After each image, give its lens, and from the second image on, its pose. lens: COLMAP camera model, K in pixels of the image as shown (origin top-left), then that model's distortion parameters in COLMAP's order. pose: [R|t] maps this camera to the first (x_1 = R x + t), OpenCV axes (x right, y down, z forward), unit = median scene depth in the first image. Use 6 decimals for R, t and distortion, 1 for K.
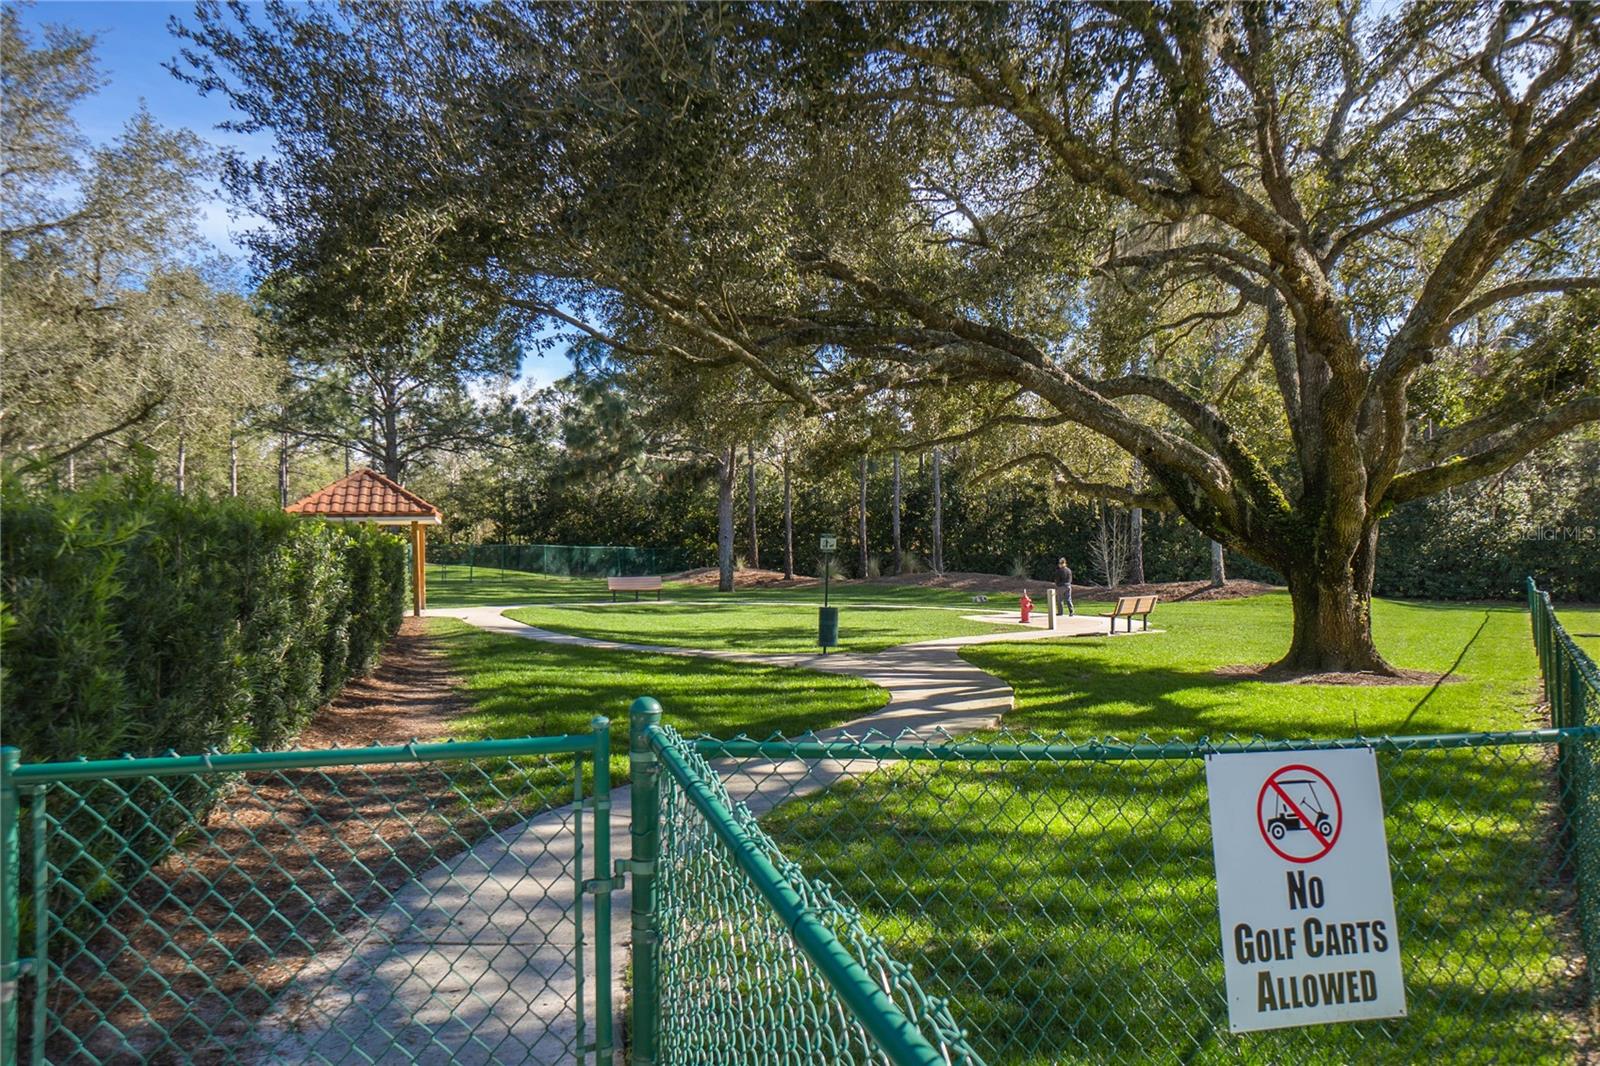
lens RADIAL K [[1234.0, 0, 798.0], [0, 1234.0, 532.7], [0, 0, 1]] dist [0.005140, 0.002606]
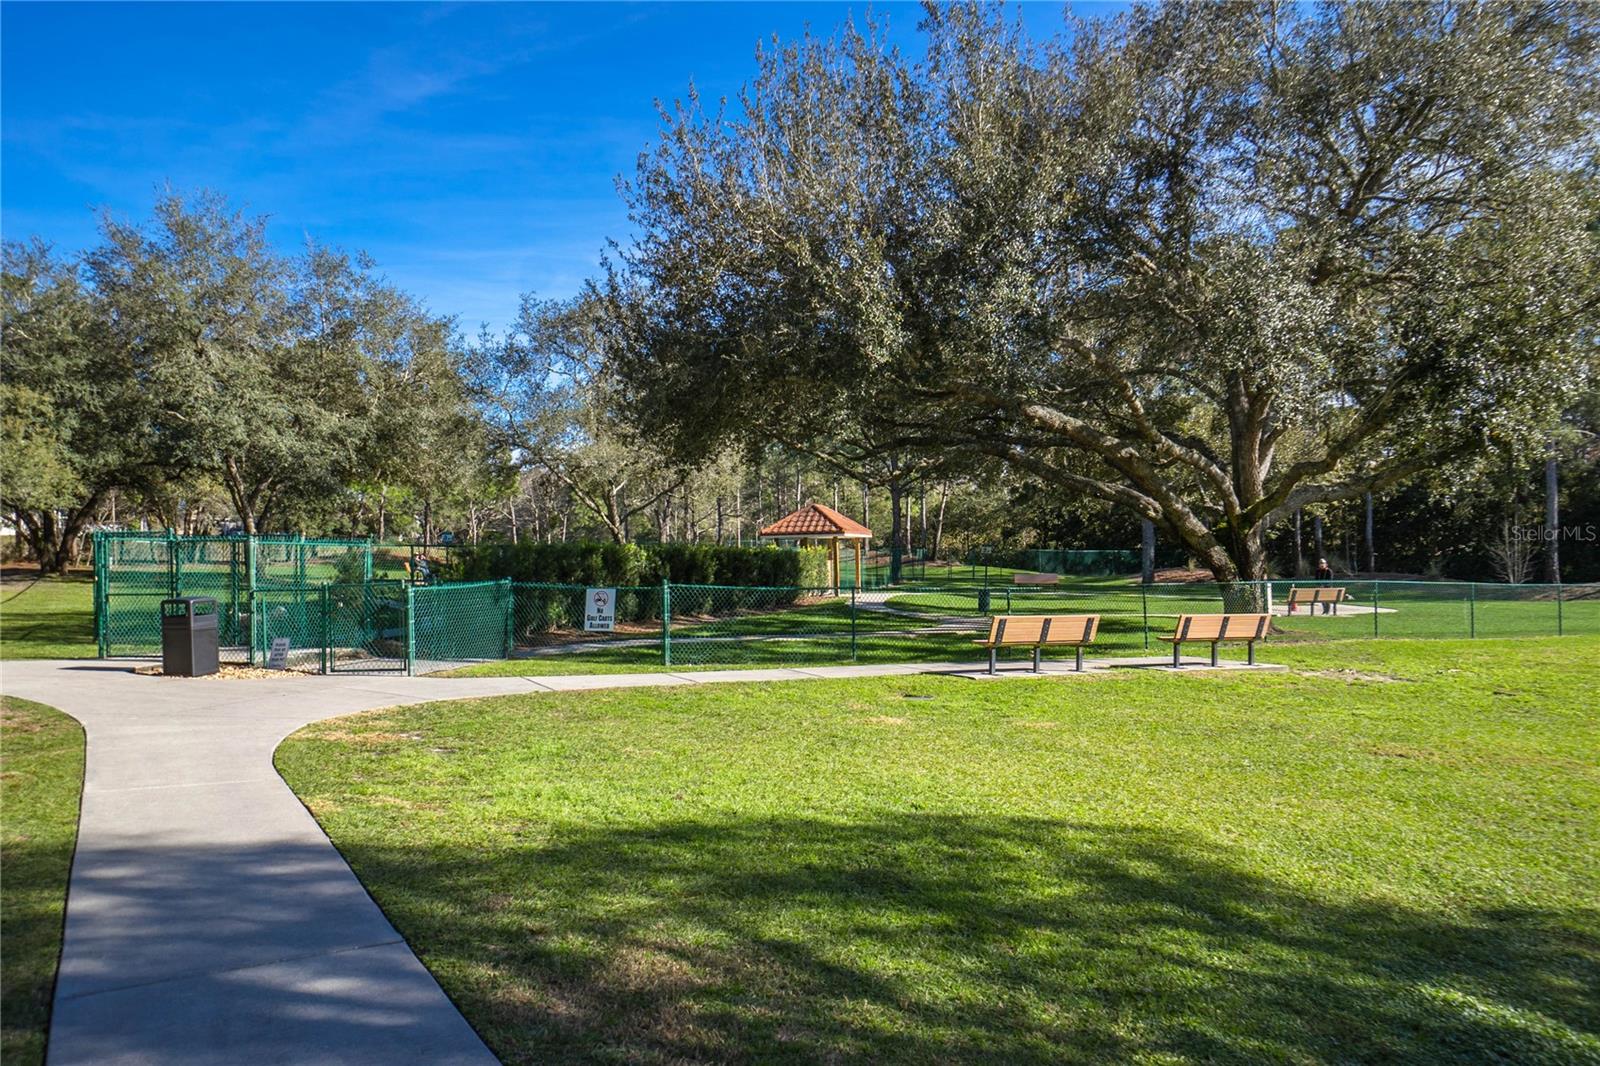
lens RADIAL K [[1234.0, 0, 800.0], [0, 1234.0, 536.3], [0, 0, 1]] dist [0.005140, 0.002606]
pose [[0.860137, -0.011900, -0.509924, 0.470067], [0.012244, 0.999921, -0.002682, -0.005964], [0.509916, -0.003936, 0.860215, -0.404998]]
